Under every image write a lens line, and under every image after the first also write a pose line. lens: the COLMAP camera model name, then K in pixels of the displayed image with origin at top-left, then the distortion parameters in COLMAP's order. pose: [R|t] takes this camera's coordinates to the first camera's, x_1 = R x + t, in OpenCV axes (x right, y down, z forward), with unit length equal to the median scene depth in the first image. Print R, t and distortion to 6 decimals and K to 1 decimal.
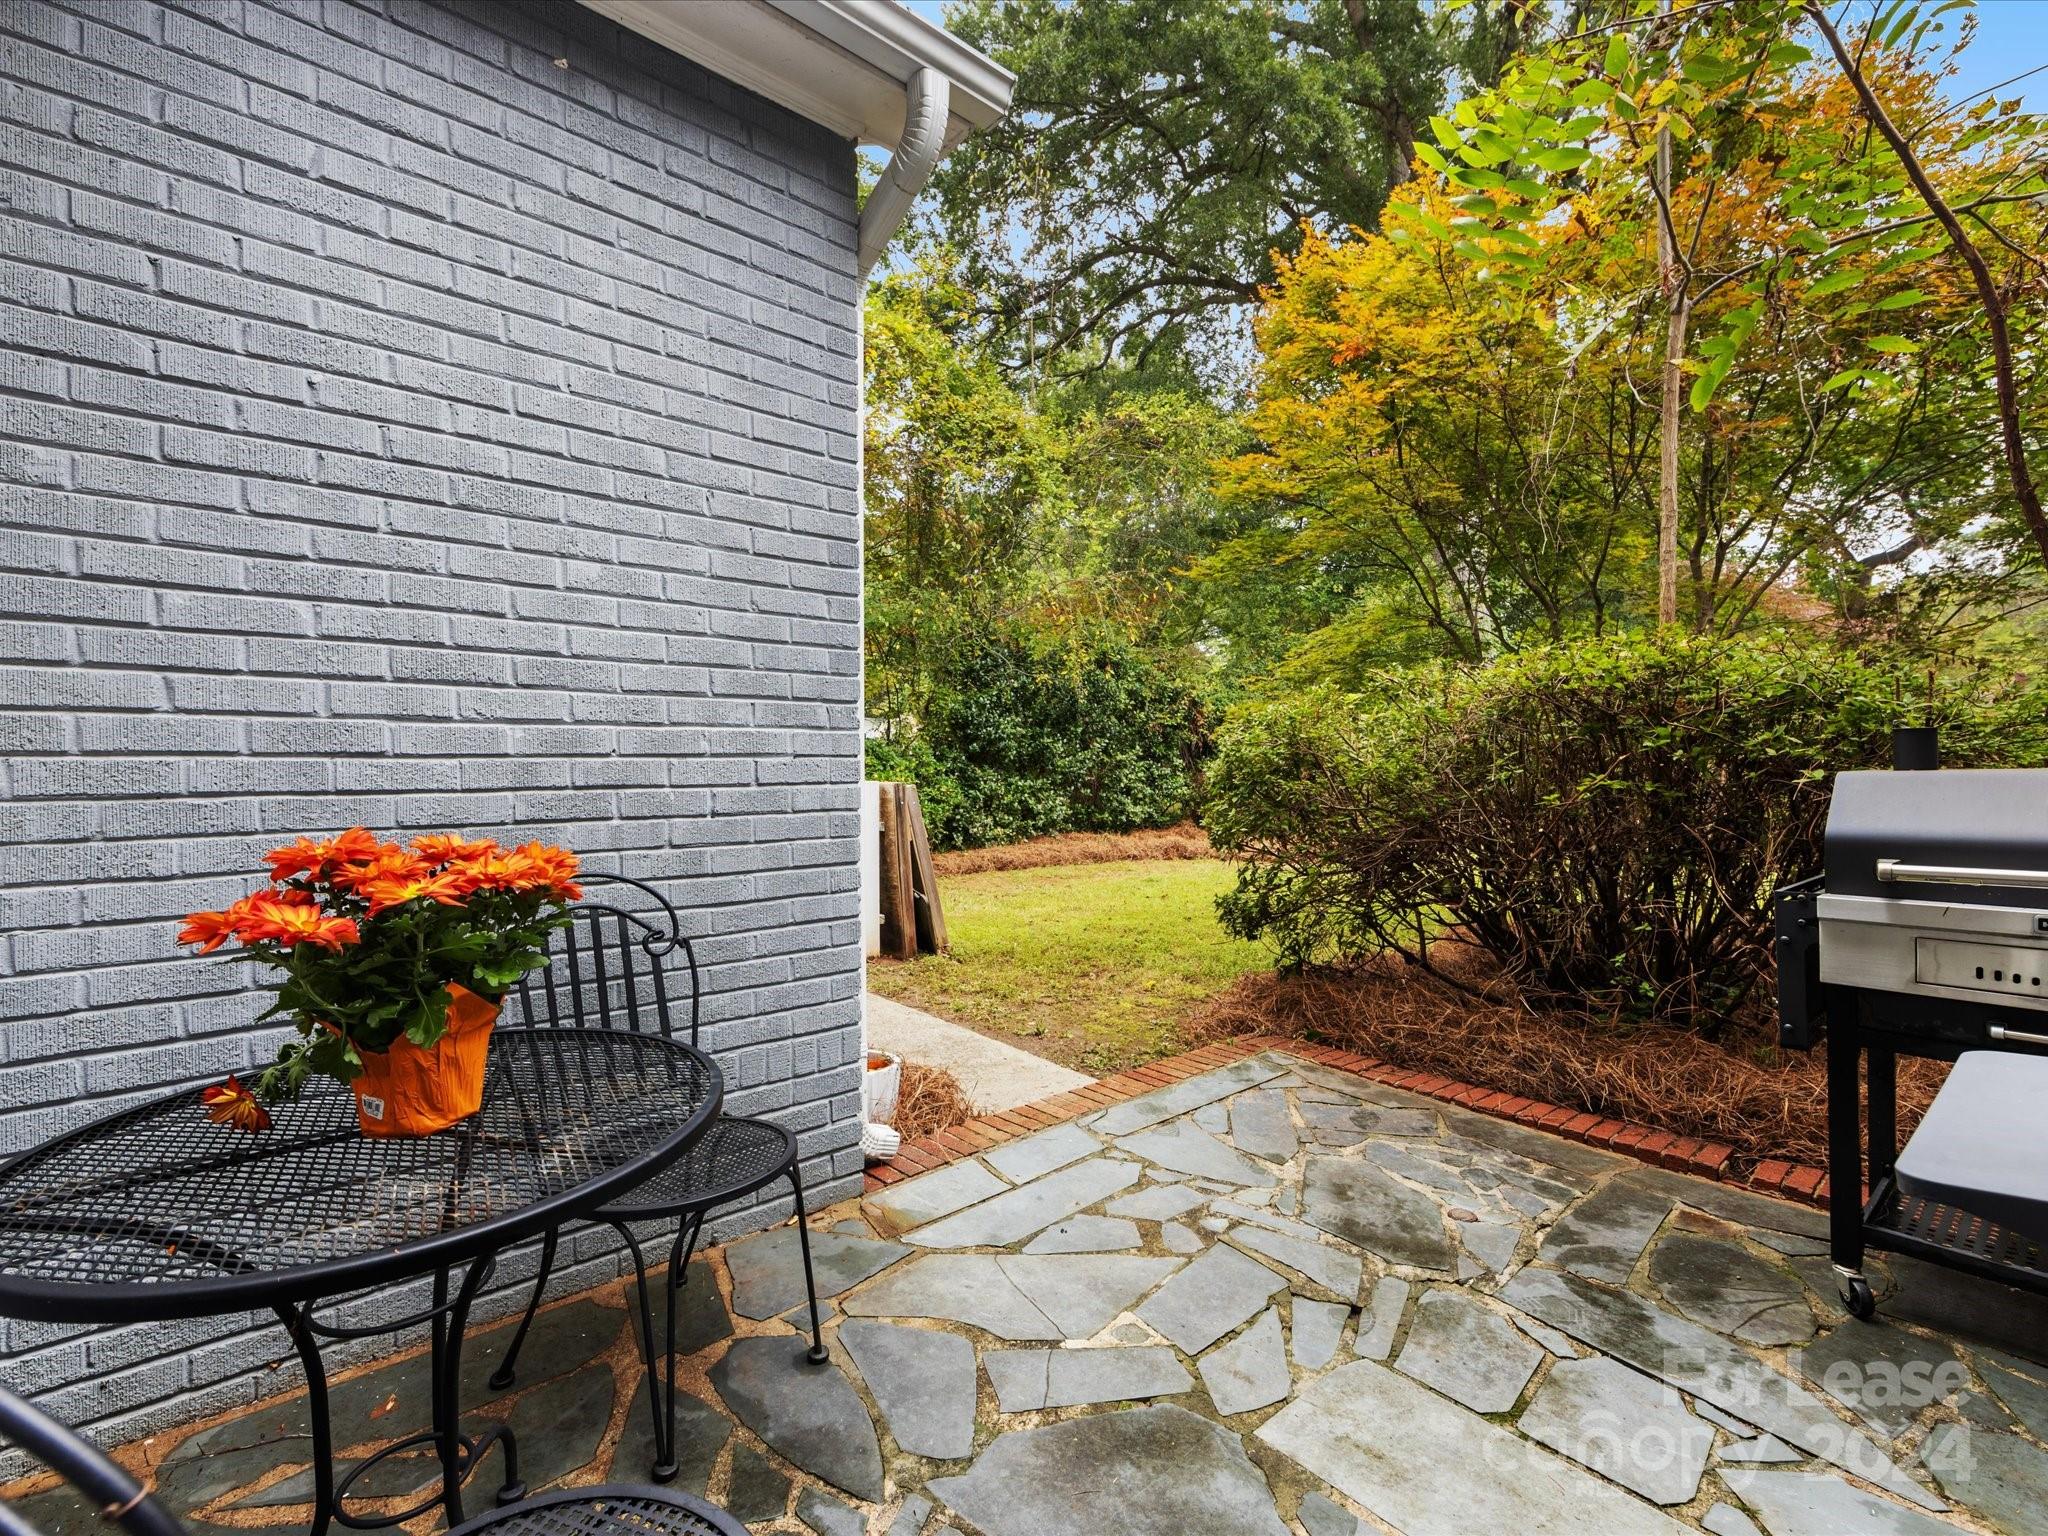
lens RADIAL K [[907.1, 0, 1017.3], [0, 907.1, 767.8], [0, 0, 1]] dist [-0.002465, -0.000681]
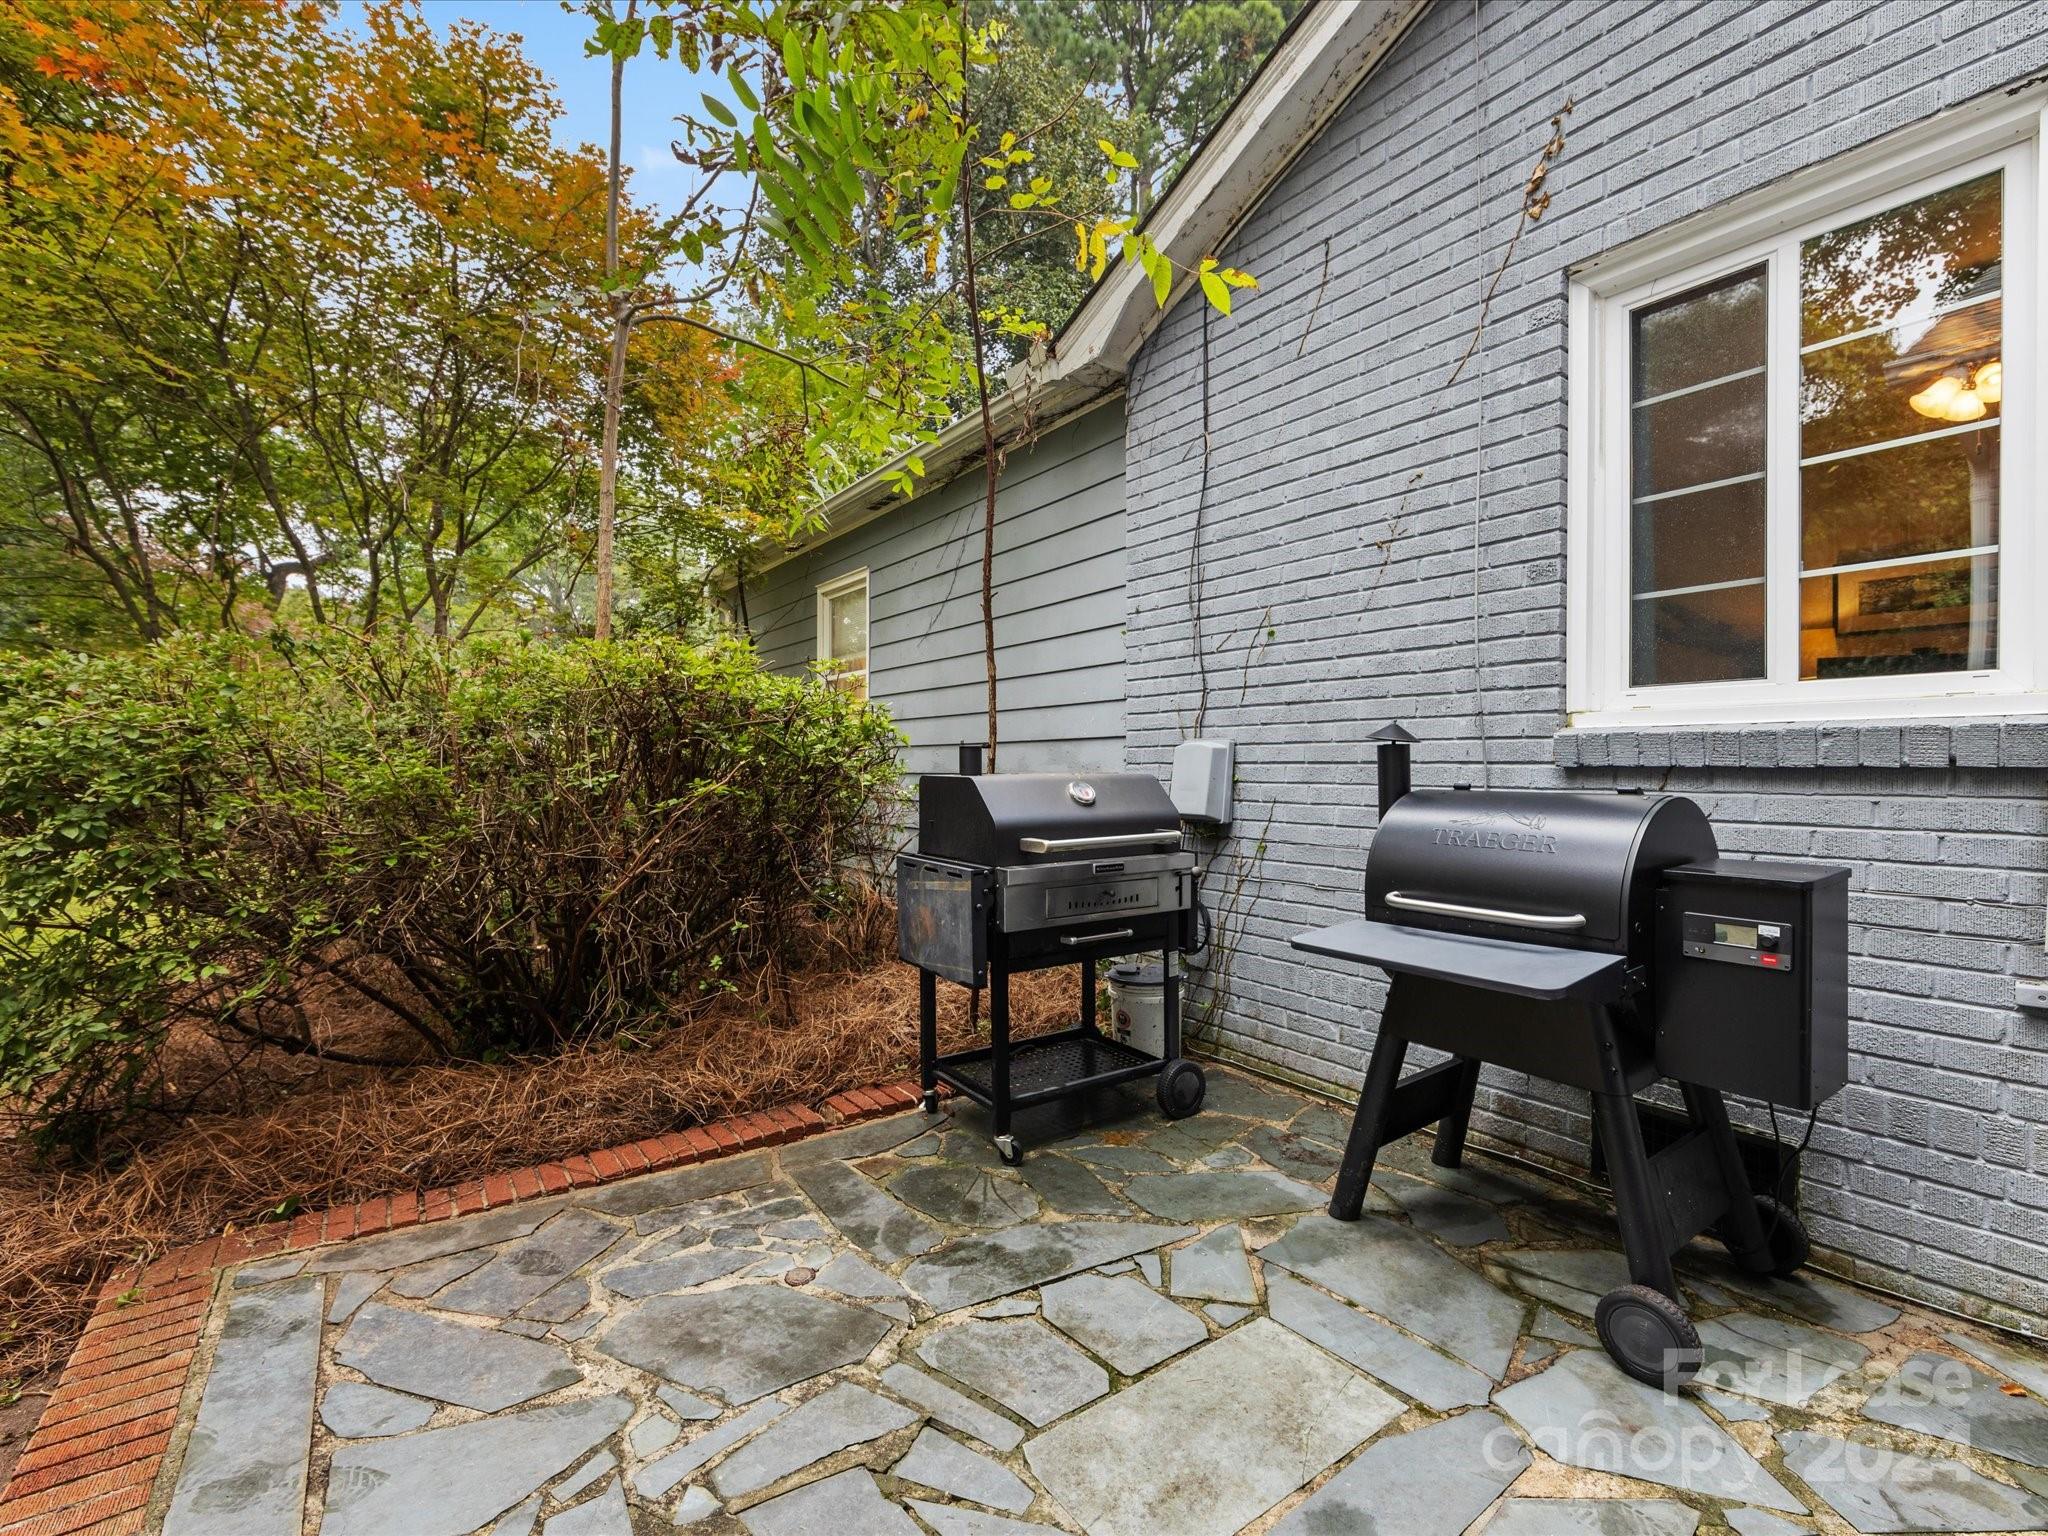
lens RADIAL K [[907.1, 0, 1014.0], [0, 907.1, 769.6], [0, 0, 1]] dist [-0.002465, -0.000681]
pose [[0.079393, -0.001323, 0.996842, -0.350867], [-0.005107, 0.999985, 0.001734, -0.007310], [-0.996830, -0.005229, 0.079386, 0.662262]]
